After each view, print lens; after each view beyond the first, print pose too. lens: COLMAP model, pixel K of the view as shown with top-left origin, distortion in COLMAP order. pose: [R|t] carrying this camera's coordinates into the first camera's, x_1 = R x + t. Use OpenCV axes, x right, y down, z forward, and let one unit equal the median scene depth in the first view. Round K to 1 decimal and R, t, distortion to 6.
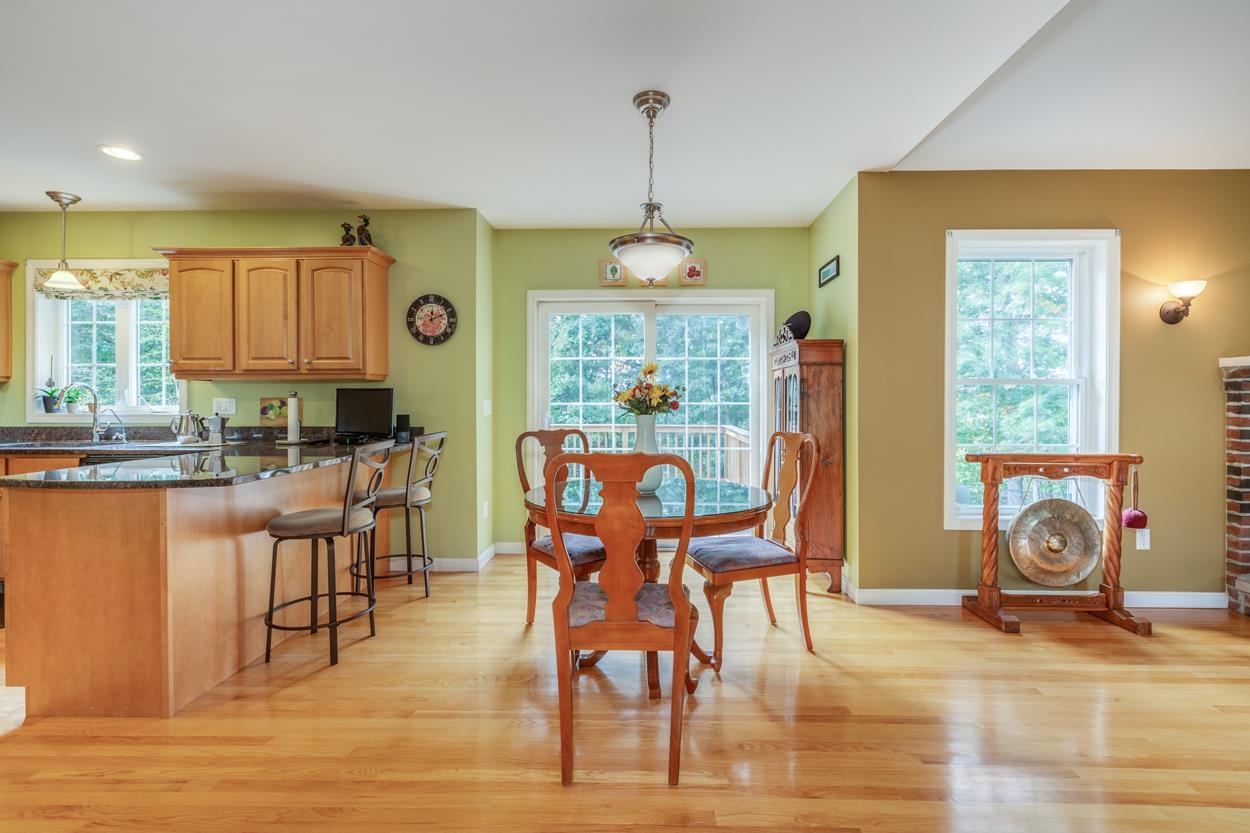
lens RADIAL K [[559.1, 0, 629.7], [0, 559.1, 405.5], [0, 0, 1]] dist [0.001742, -0.000877]
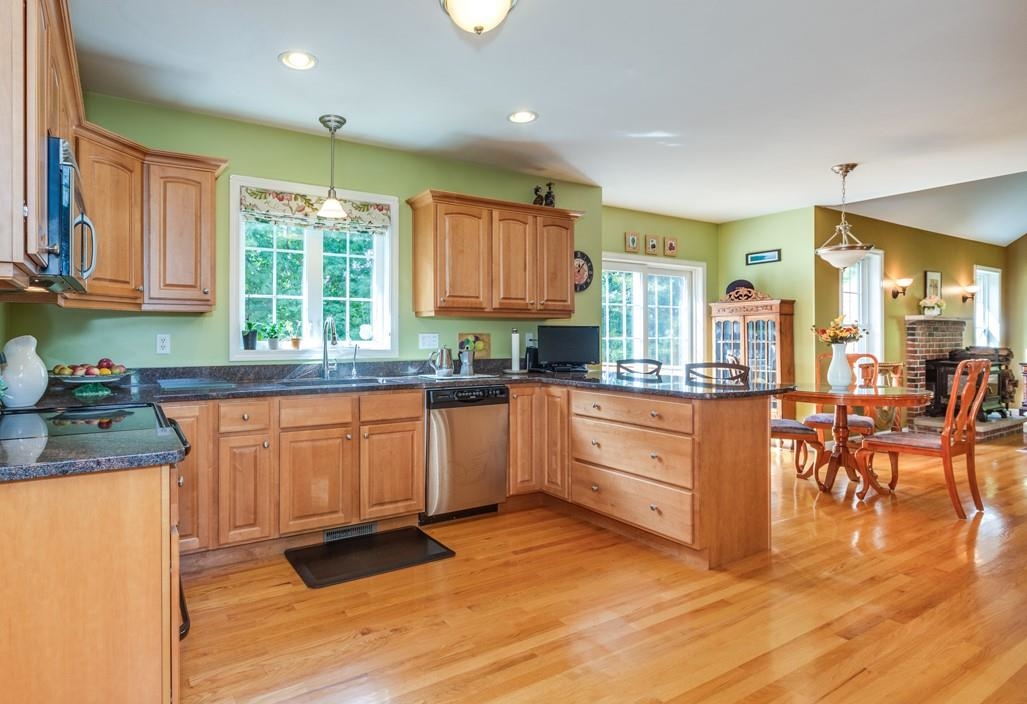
lens RADIAL K [[550.5, 0, 432.0], [0, 550.5, 336.3], [0, 0, 1]] dist [-0.001443, -0.001199]
pose [[0.860979, 0.000073, 0.508641, -1.345159], [0.006446, 0.999918, -0.011053, 0.003738], [-0.508600, 0.012795, 0.860908, 0.114851]]
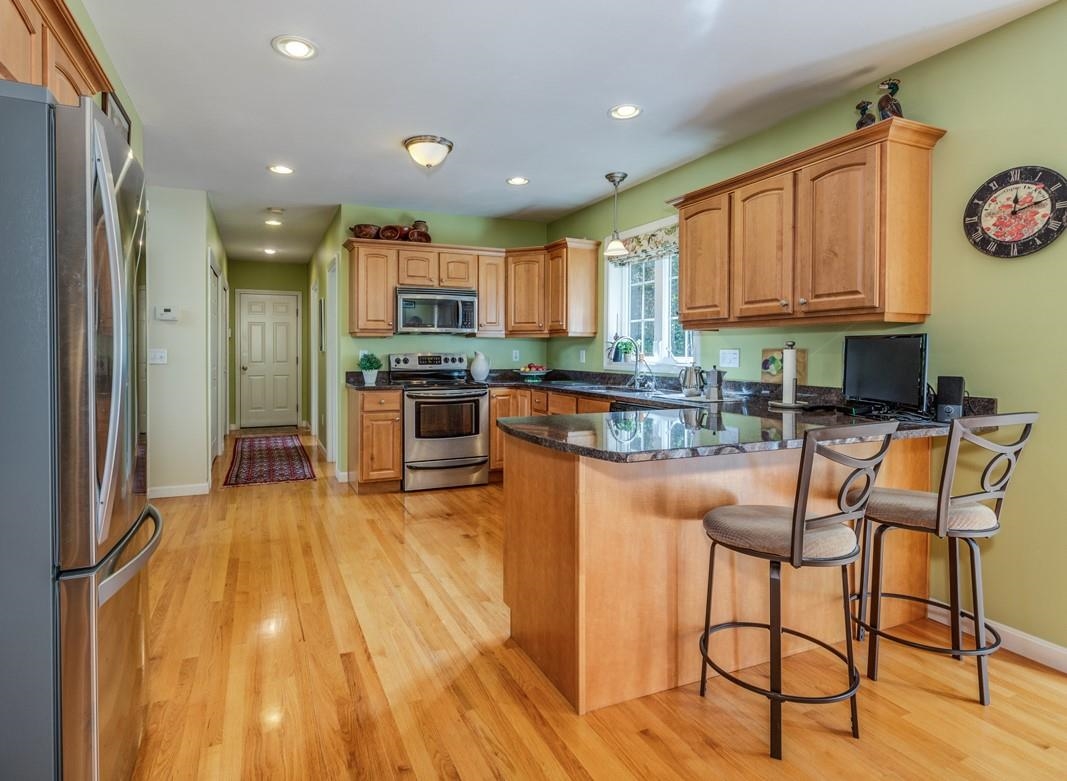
lens RADIAL K [[557.8, 0, 496.3], [0, 557.8, 357.2], [0, 0, 1]] dist [0.000670, -0.000944]
pose [[0.410101, 0.012530, -0.911954, -0.052407], [-0.013848, 0.999876, 0.007511, -0.002416], [0.911935, 0.009548, 0.410224, 0.300888]]
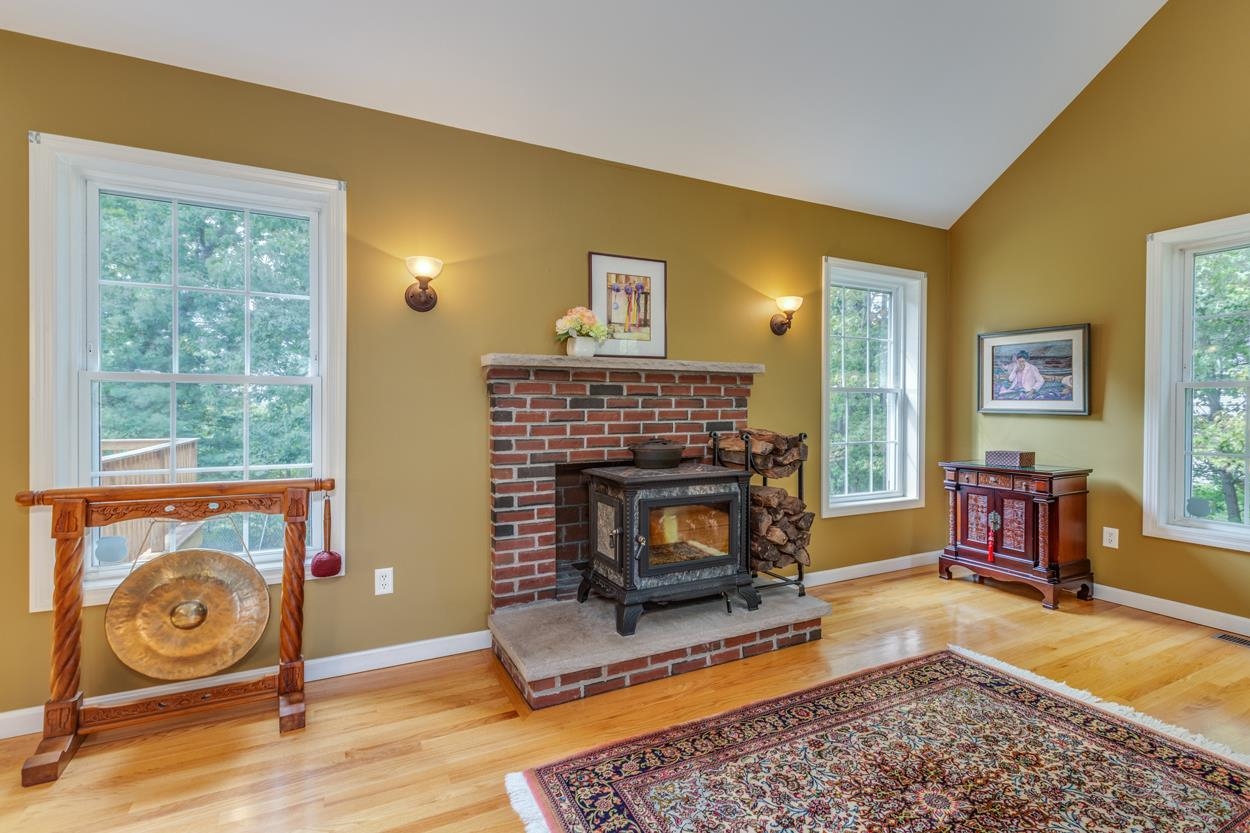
lens RADIAL K [[559.1, 0, 655.9], [0, 559.1, 410.8], [0, 0, 1]] dist [0.001742, -0.000877]
pose [[0.884376, -0.002454, 0.466768, 0.789921], [0.004150, 0.999988, -0.002606, 0.001821], [-0.466756, 0.004242, 0.884376, 0.113822]]
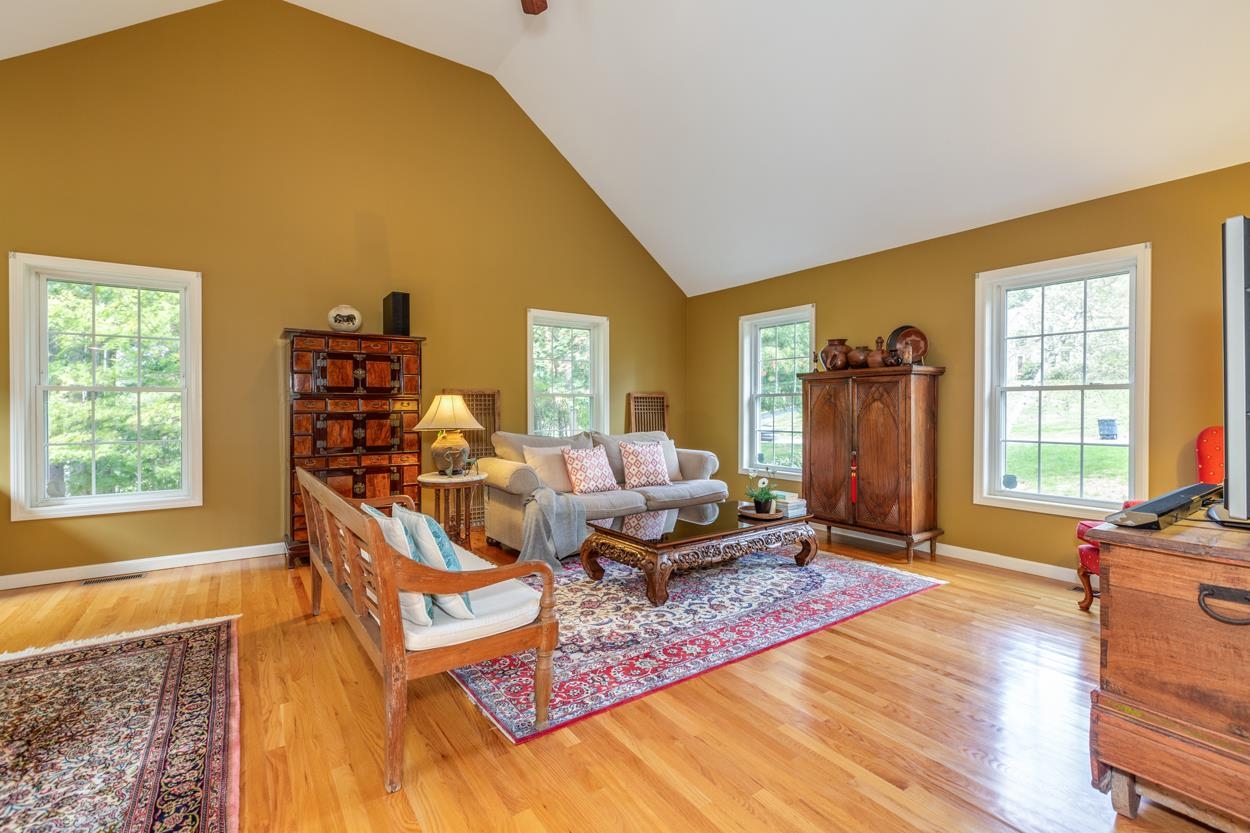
lens RADIAL K [[559.1, 0, 631.4], [0, 559.1, 408.7], [0, 0, 1]] dist [0.001742, -0.000877]
pose [[-0.596076, -0.001556, 0.802926, 0.413401], [0.012366, 0.999862, 0.011118, 0.002515], [-0.802833, 0.016556, -0.595975, 0.252822]]
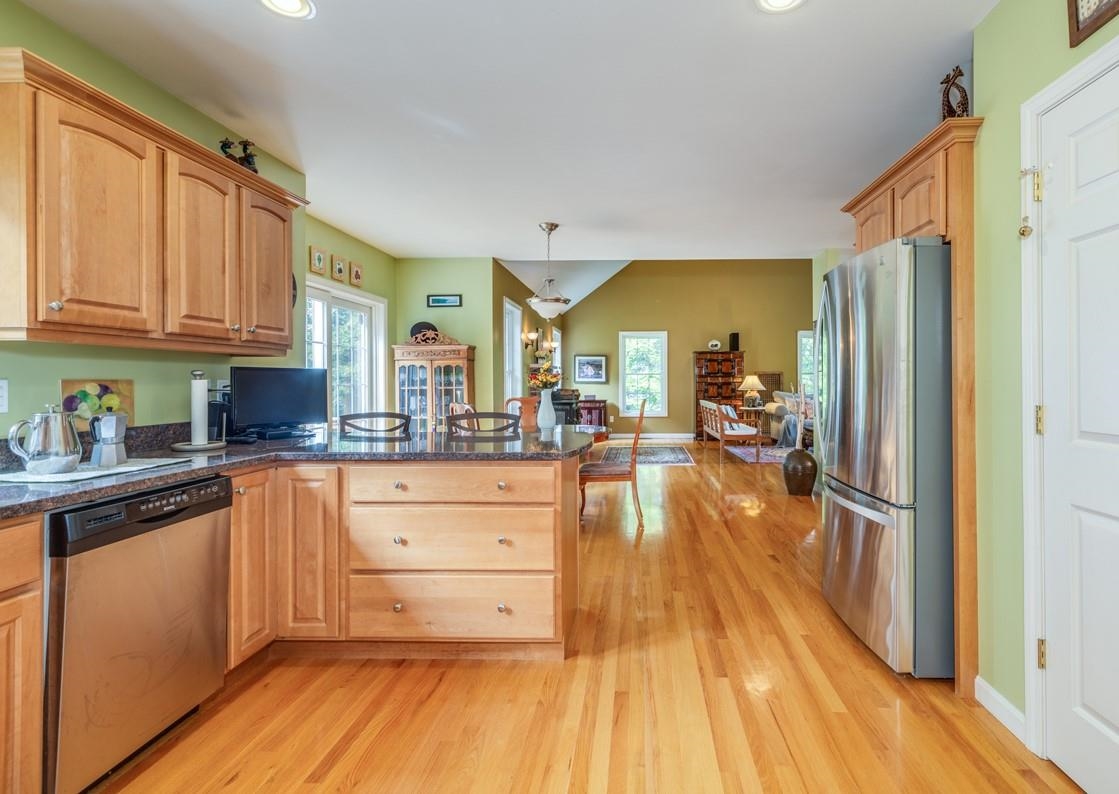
lens RADIAL K [[558.3, 0, 626.5], [0, 558.3, 377.6], [0, 0, 1]] dist [-0.000297, 0.000269]
pose [[0.001939, 0.004323, 0.999989, -1.279817], [0.016776, 0.999850, -0.004355, -0.004361], [-0.999857, 0.016784, 0.001866, 0.501525]]
